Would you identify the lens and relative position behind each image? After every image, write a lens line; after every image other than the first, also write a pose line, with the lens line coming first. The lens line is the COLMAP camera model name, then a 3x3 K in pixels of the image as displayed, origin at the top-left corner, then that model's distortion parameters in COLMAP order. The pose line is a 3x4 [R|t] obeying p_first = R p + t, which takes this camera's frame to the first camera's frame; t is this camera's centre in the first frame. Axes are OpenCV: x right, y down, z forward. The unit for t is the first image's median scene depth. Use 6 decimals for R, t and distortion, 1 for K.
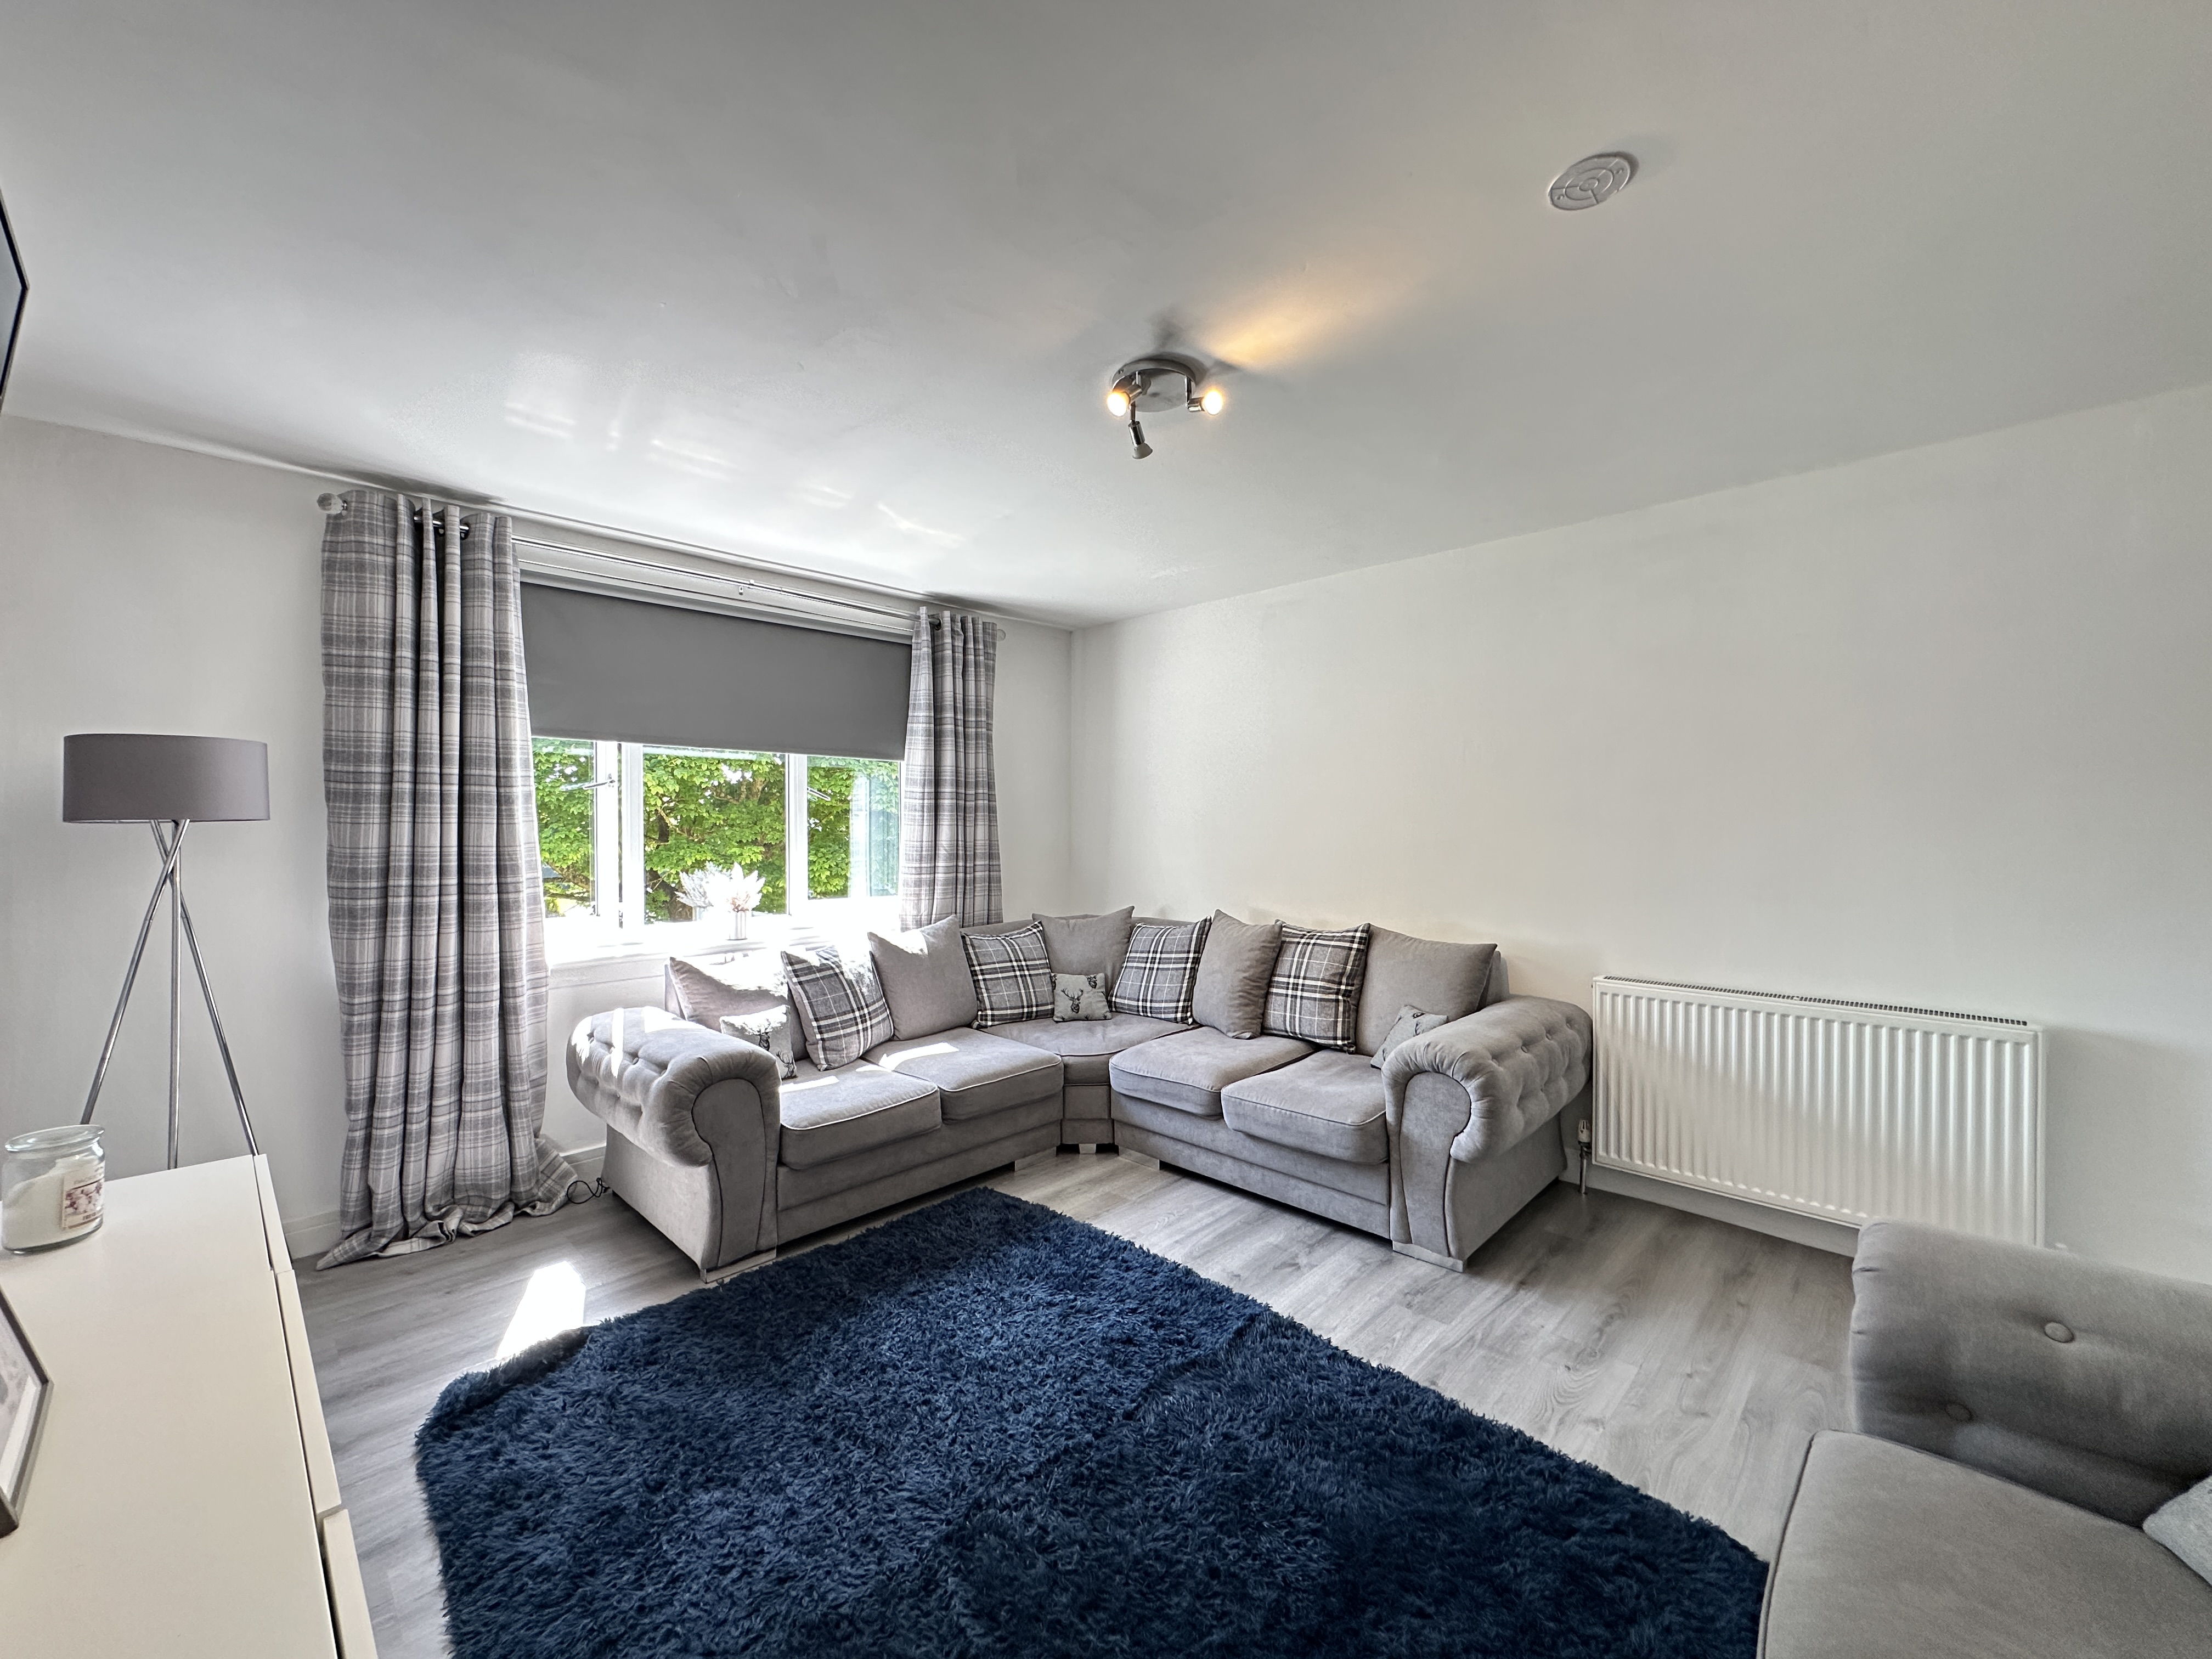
lens RADIAL K [[878.6, 0, 1103.3], [0, 878.6, 830.3], [0, 0, 1]] dist [-0.013351, 0.000197]
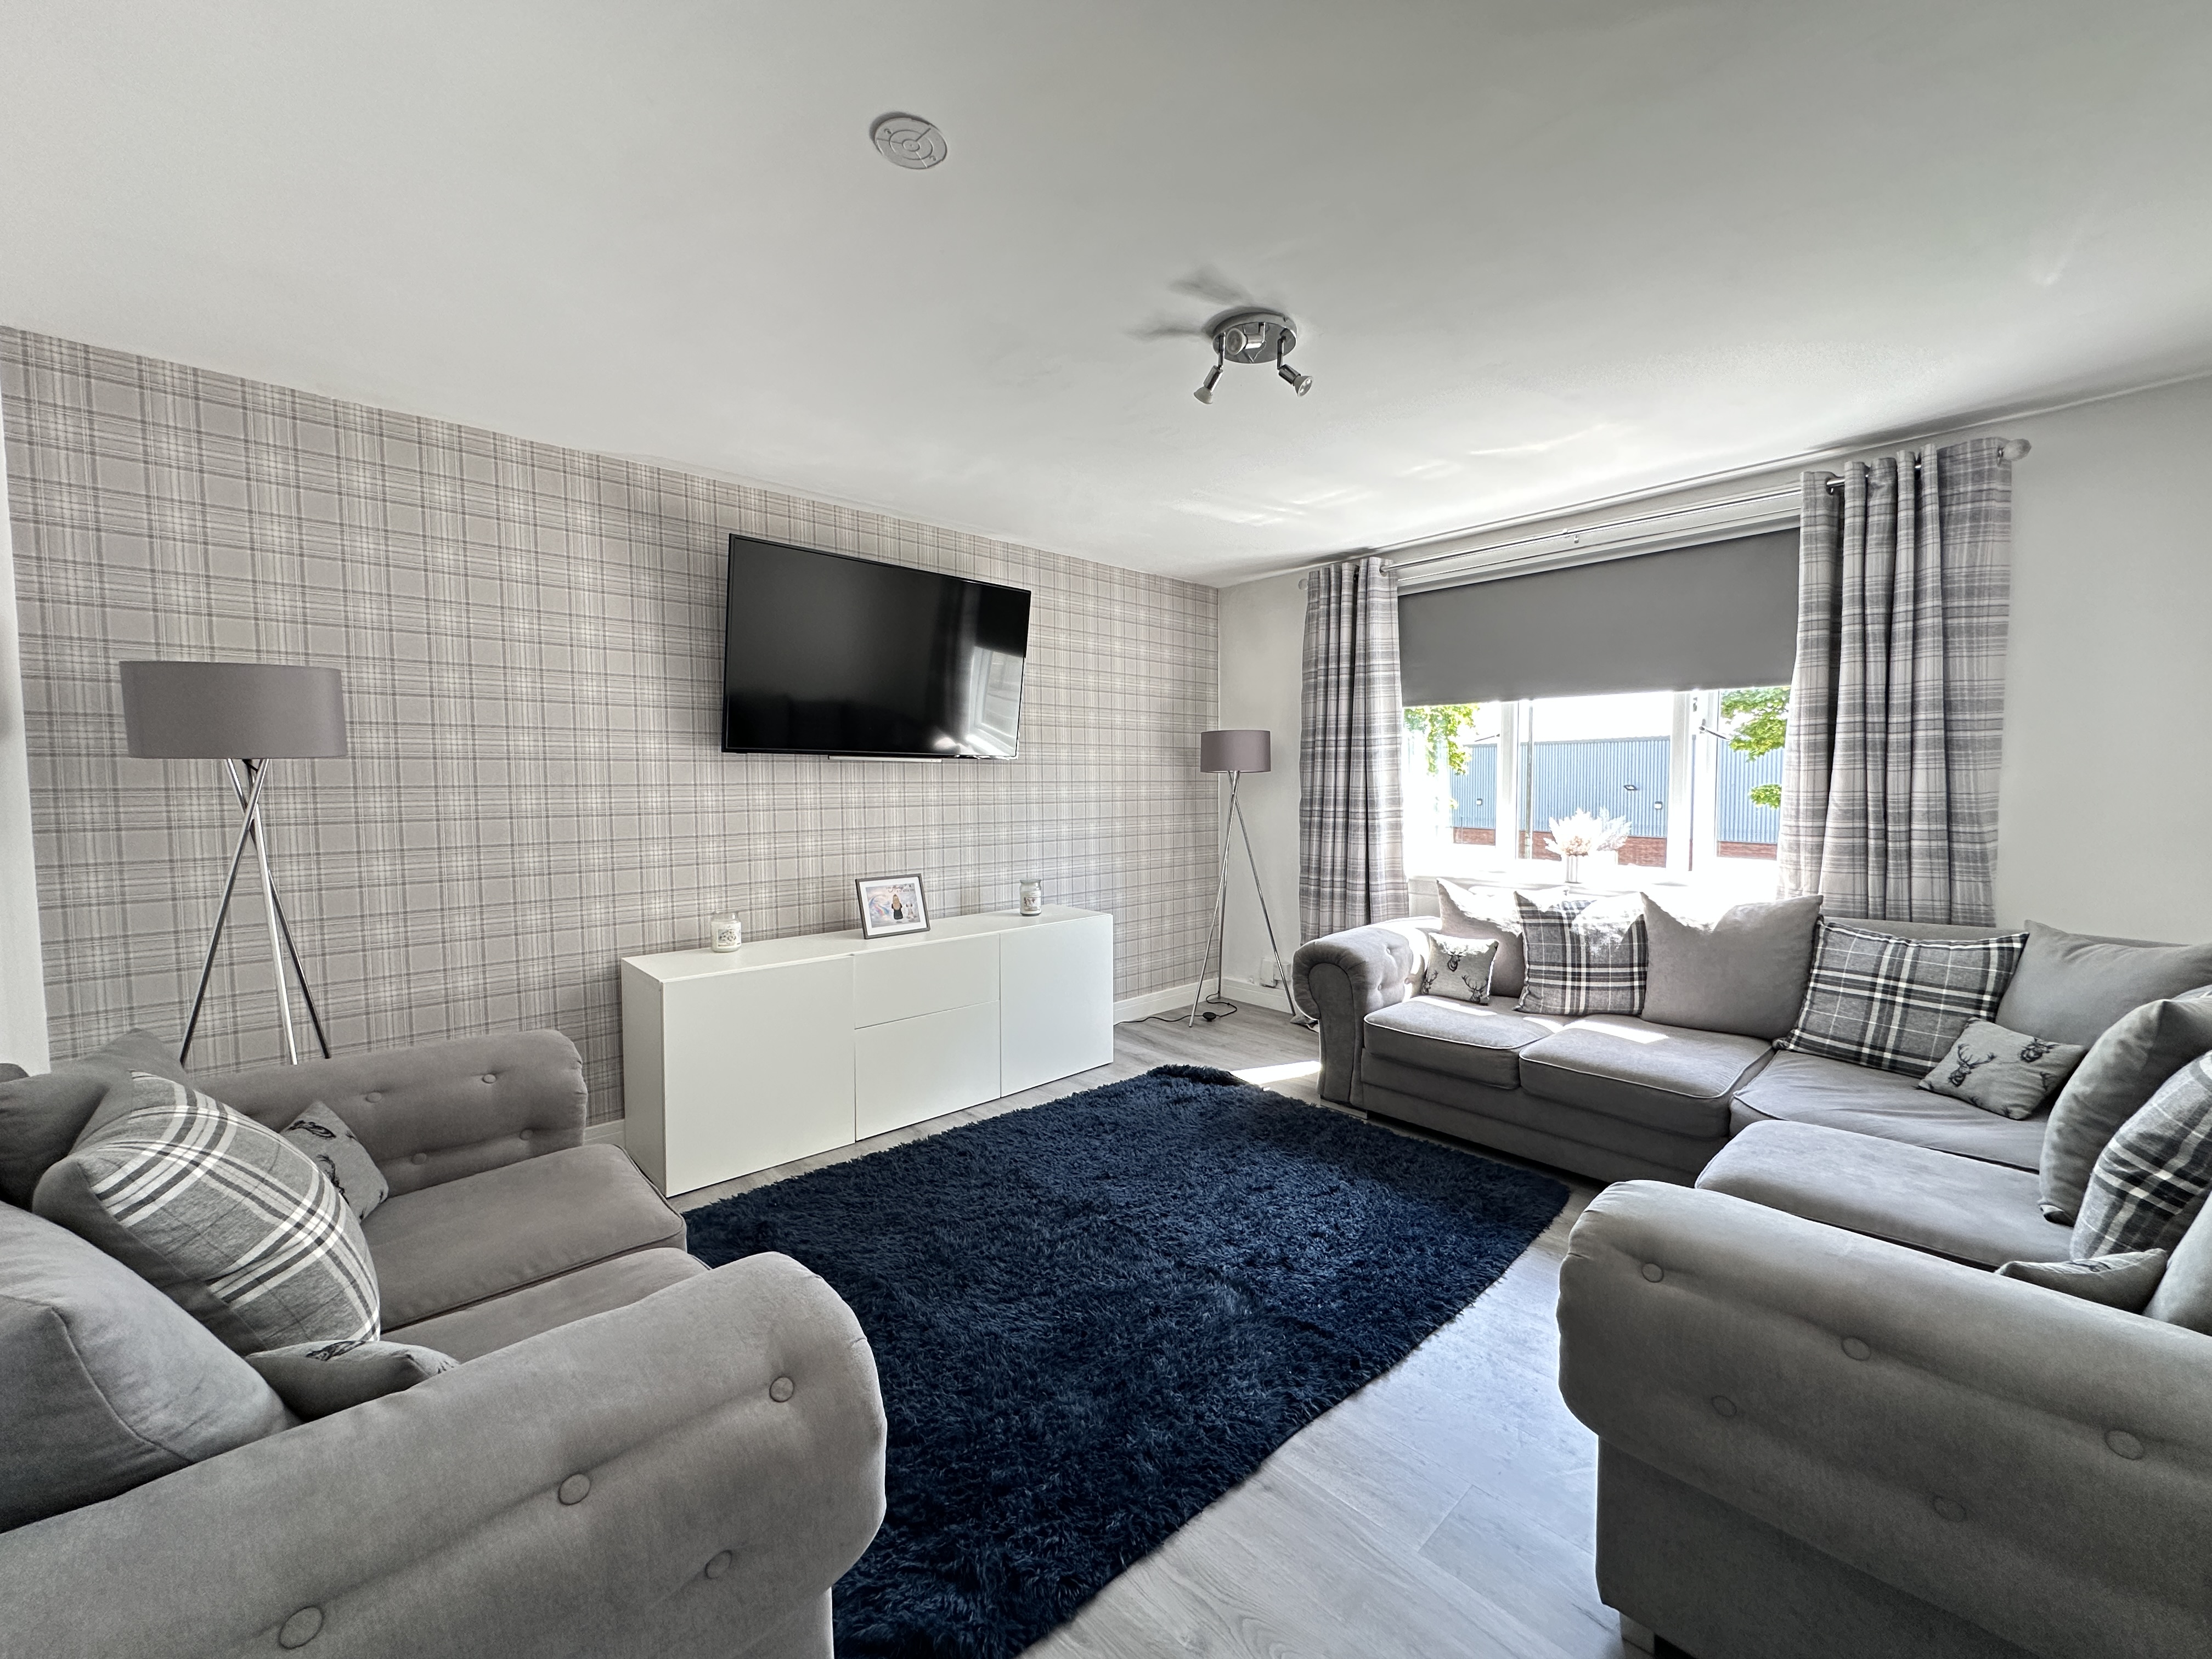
lens RADIAL K [[878.6, 0, 1103.3], [0, 878.6, 830.3], [0, 0, 1]] dist [-0.013351, 0.000197]
pose [[-0.054647, 0.061379, -0.996617, 0.796652], [0.000318, 0.998110, 0.061453, -0.000542], [0.998506, 0.003041, -0.054563, 0.633228]]
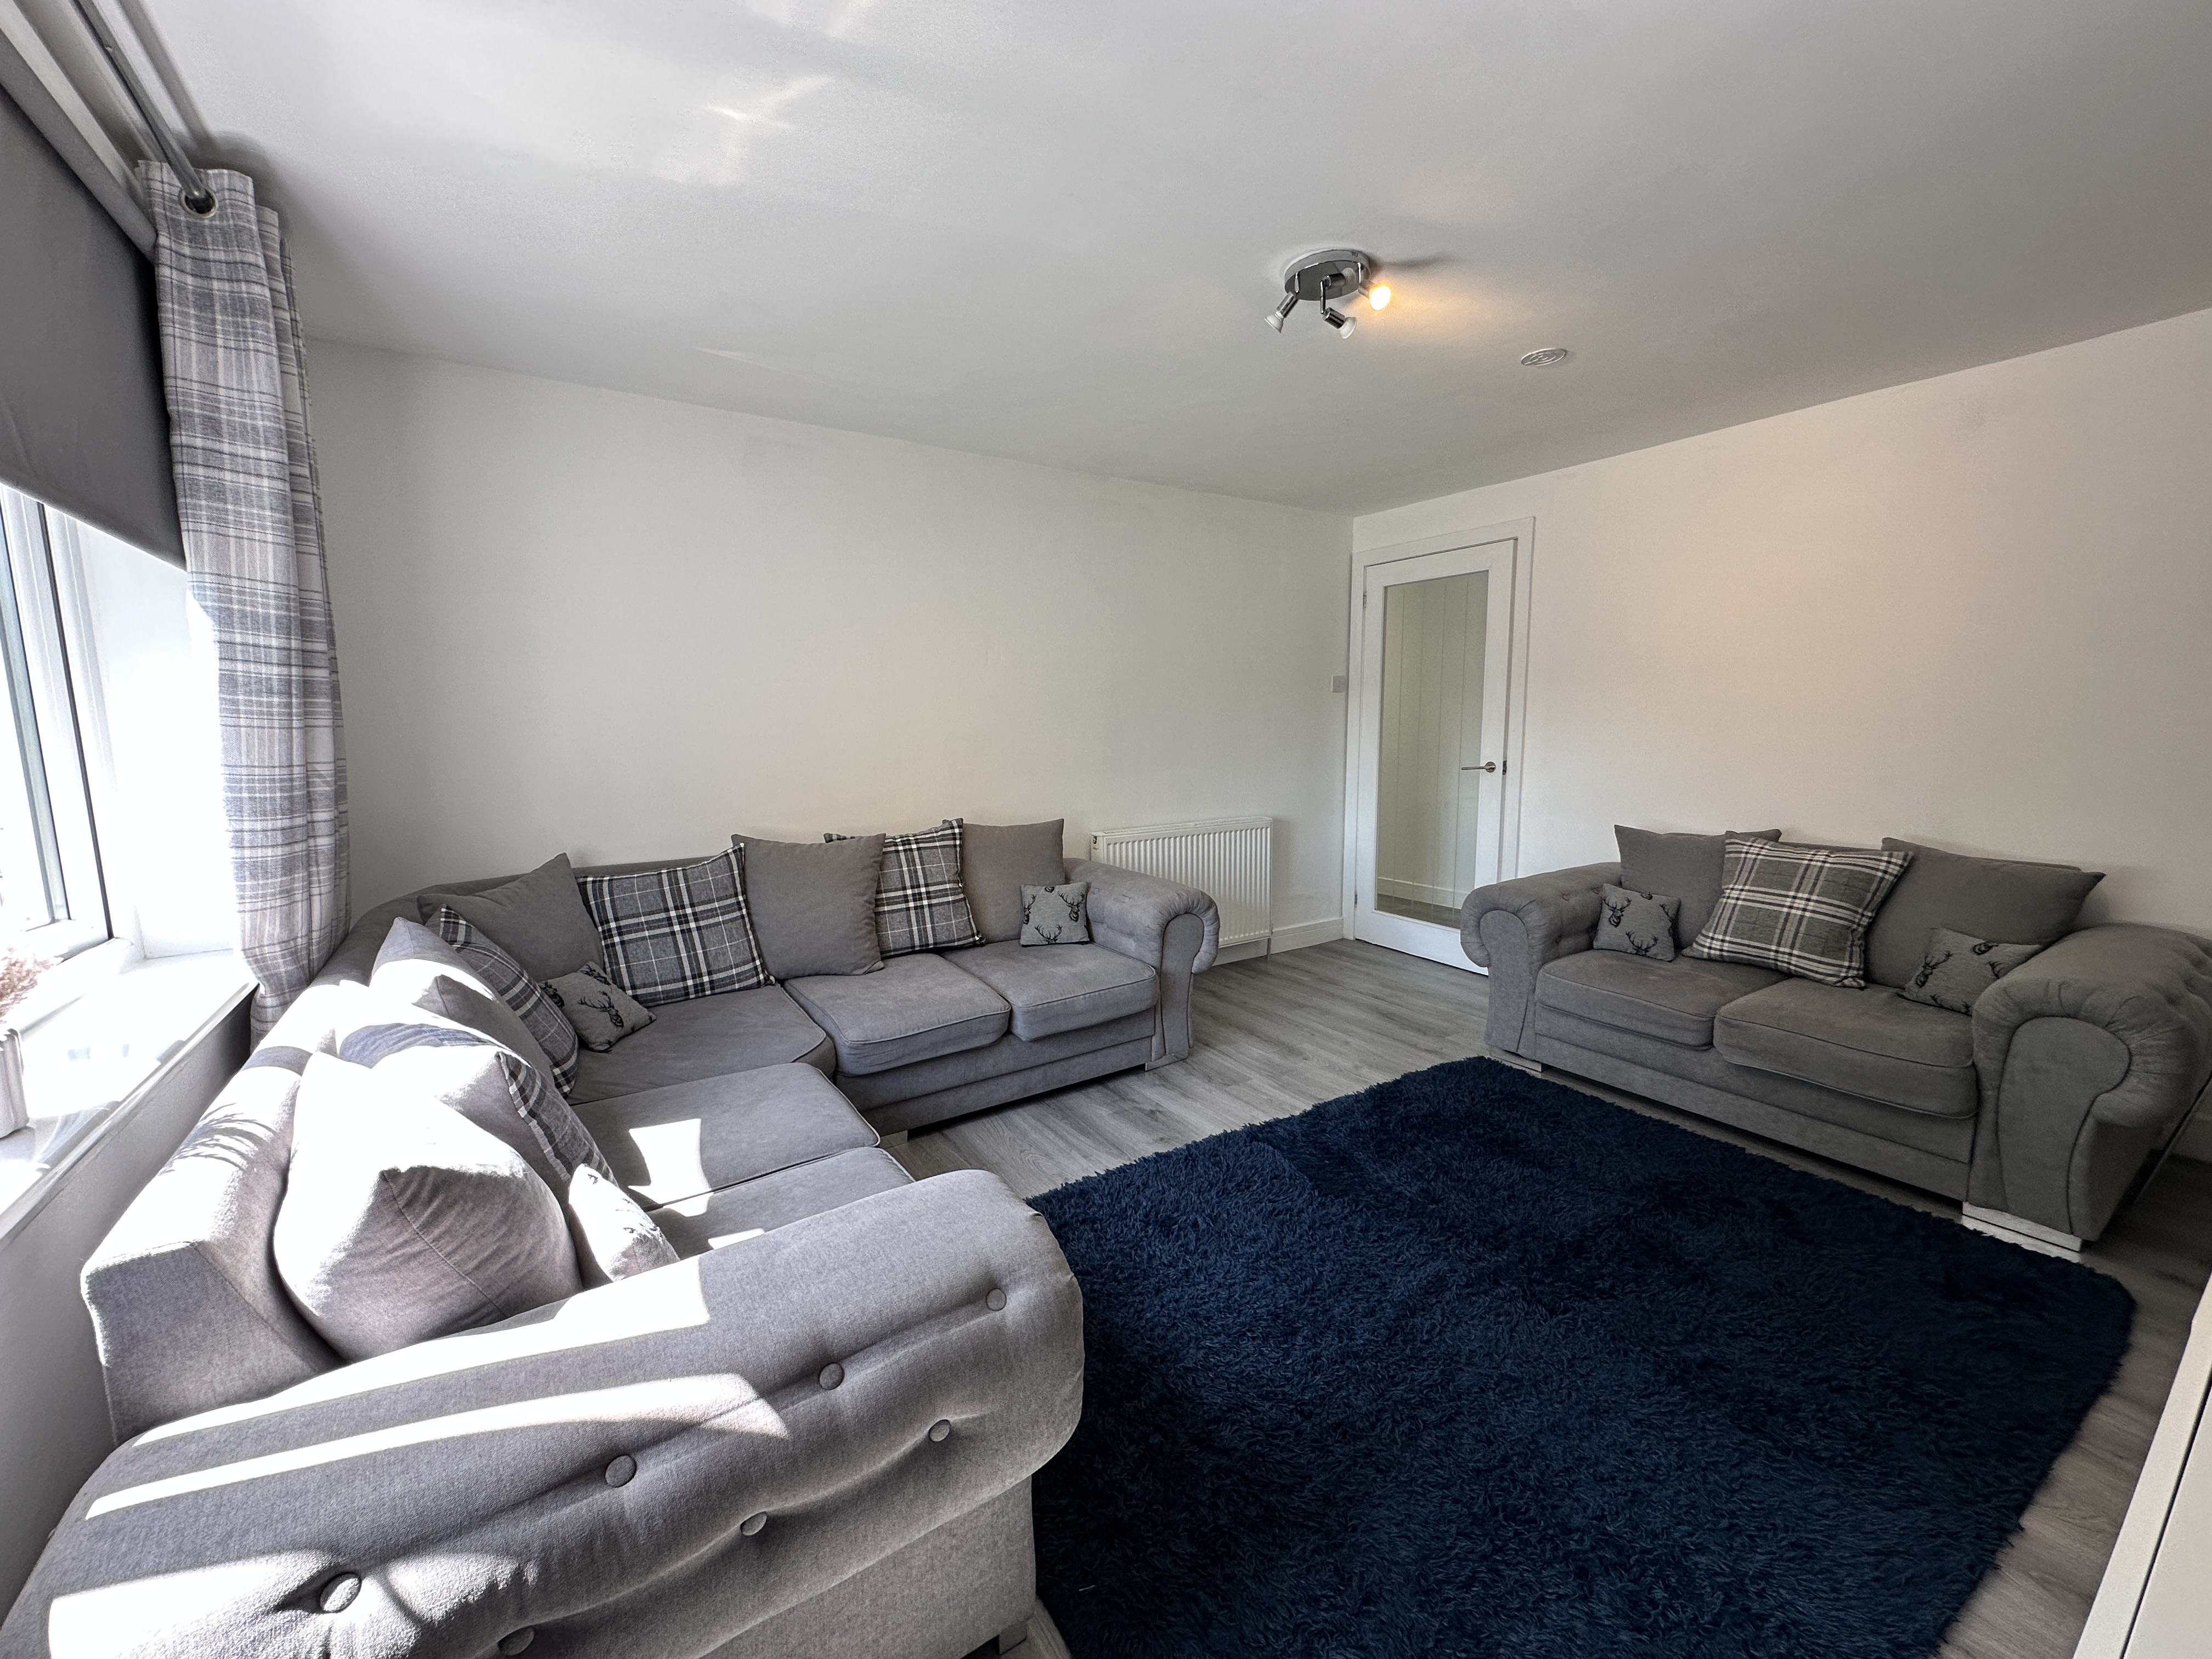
lens RADIAL K [[878.6, 0, 1103.3], [0, 878.6, 830.3], [0, 0, 1]] dist [-0.013351, 0.000197]
pose [[0.213384, -0.127200, 0.968652, -0.755693], [0.017160, 0.991823, 0.126462, -0.005916], [-0.976818, -0.010363, 0.213822, 0.737720]]
